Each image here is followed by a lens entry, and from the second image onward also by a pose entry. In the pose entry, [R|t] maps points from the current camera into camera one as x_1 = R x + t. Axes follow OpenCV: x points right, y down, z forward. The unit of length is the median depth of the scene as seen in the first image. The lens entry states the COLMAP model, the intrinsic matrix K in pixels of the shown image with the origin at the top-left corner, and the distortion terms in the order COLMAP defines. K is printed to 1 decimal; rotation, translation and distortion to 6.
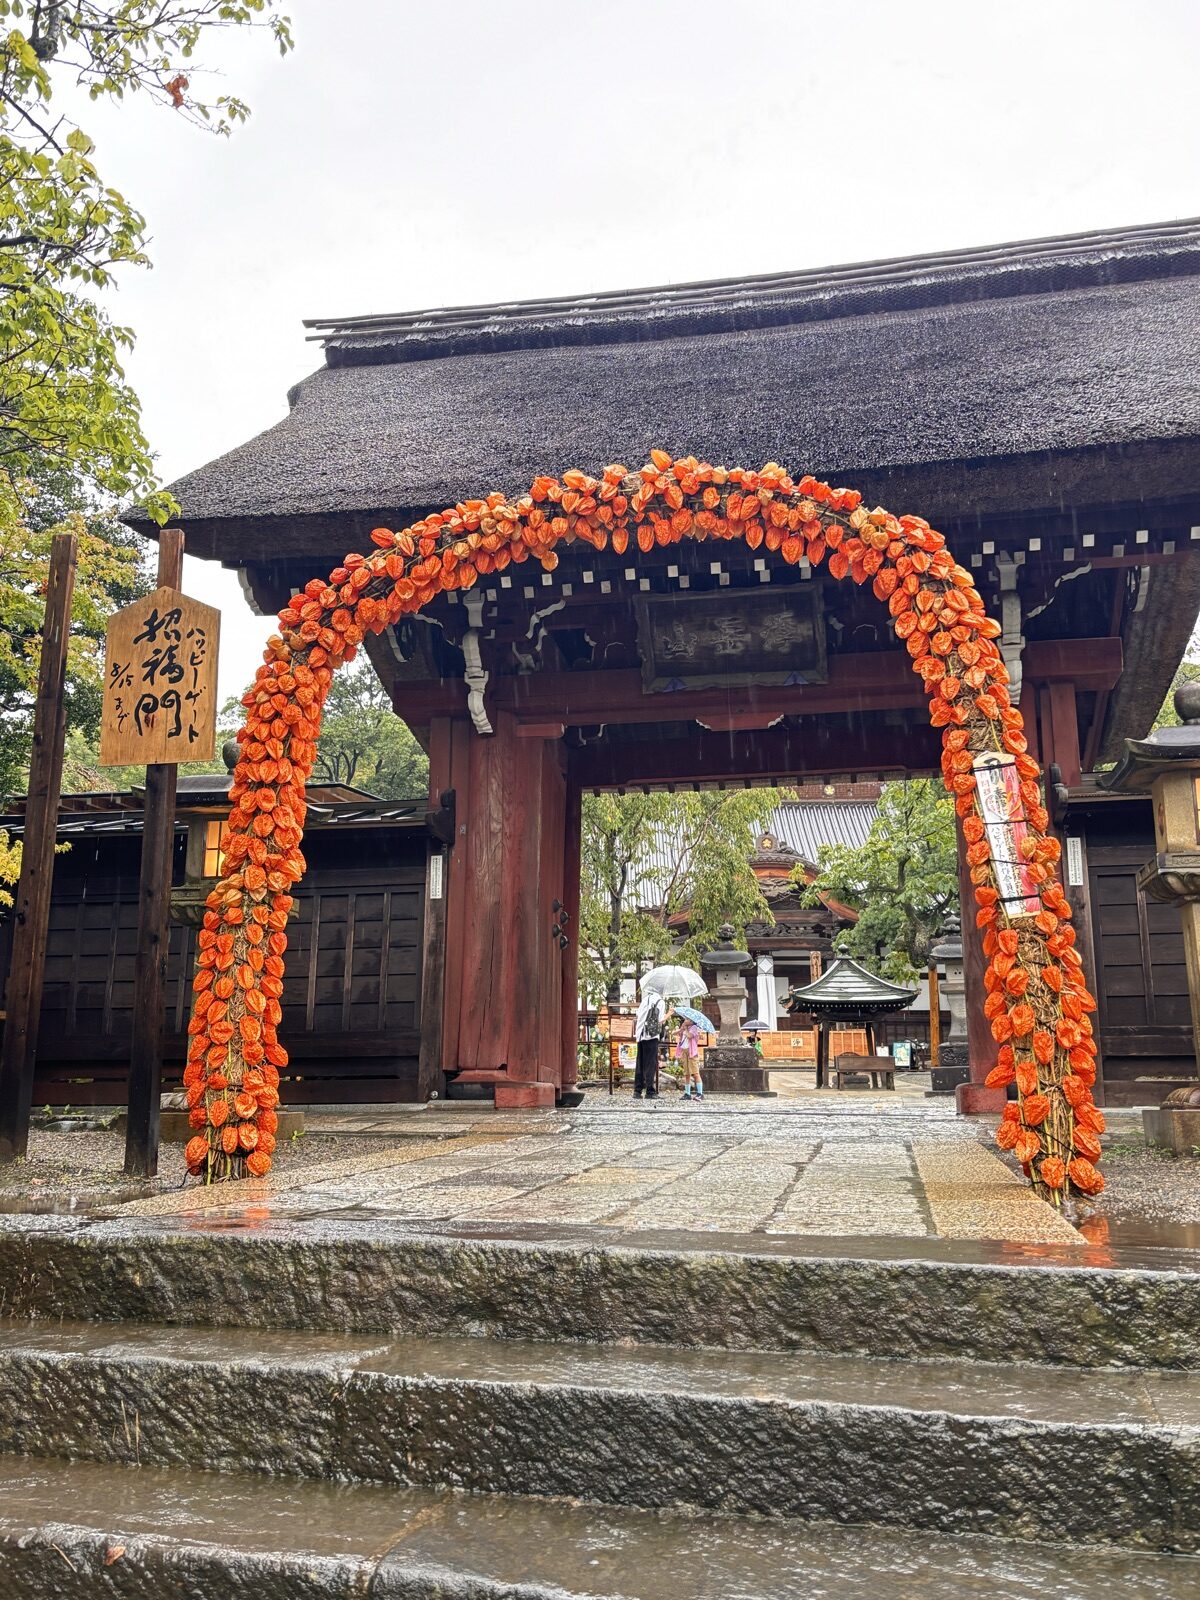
lens RADIAL K [[1318.8, 0, 608.7], [0, 1318.8, 810.3], [0, 0, 1]] dist [0.003901, -0.004006]
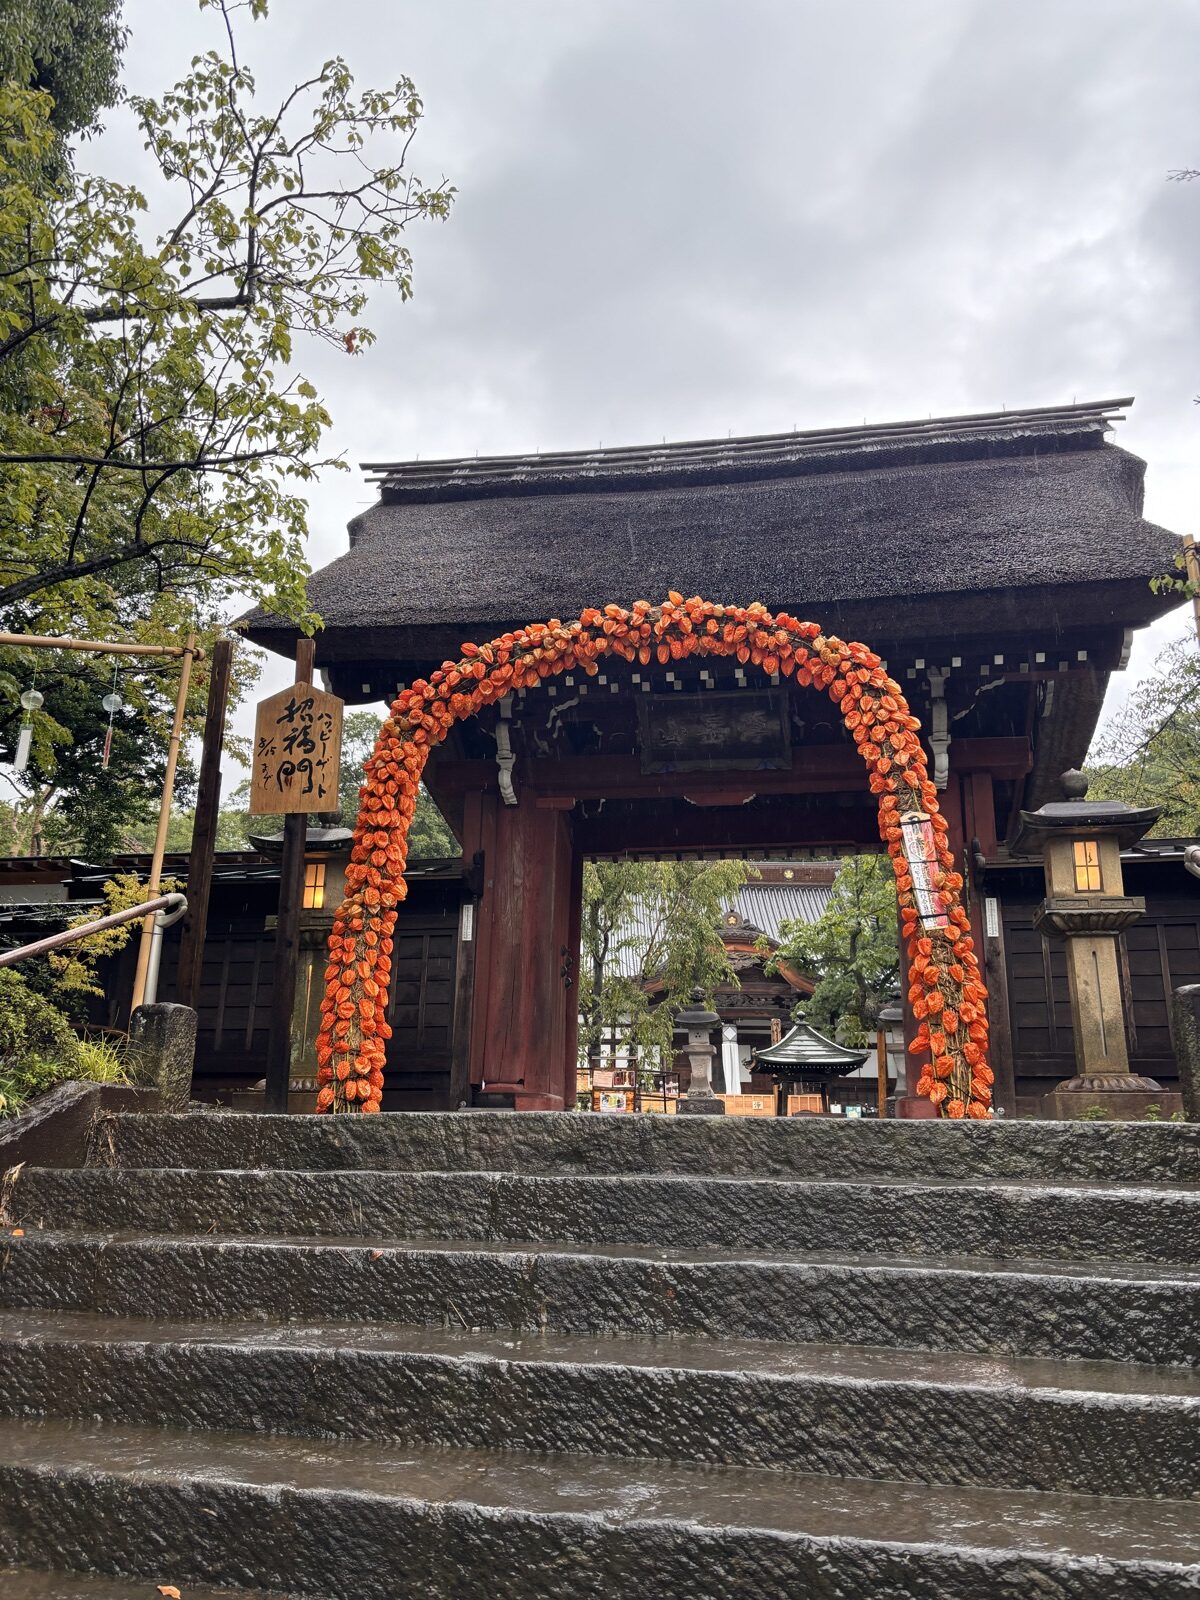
lens RADIAL K [[1221.8, 0, 600.0], [0, 1221.8, 800.0], [0, 0, 1]] dist [0.007262, -0.002775]
pose [[0.999740, 0.019295, 0.012171, -0.051688], [-0.018321, 0.996973, -0.075566, 0.042420], [-0.013592, 0.075323, 0.997067, -0.256901]]
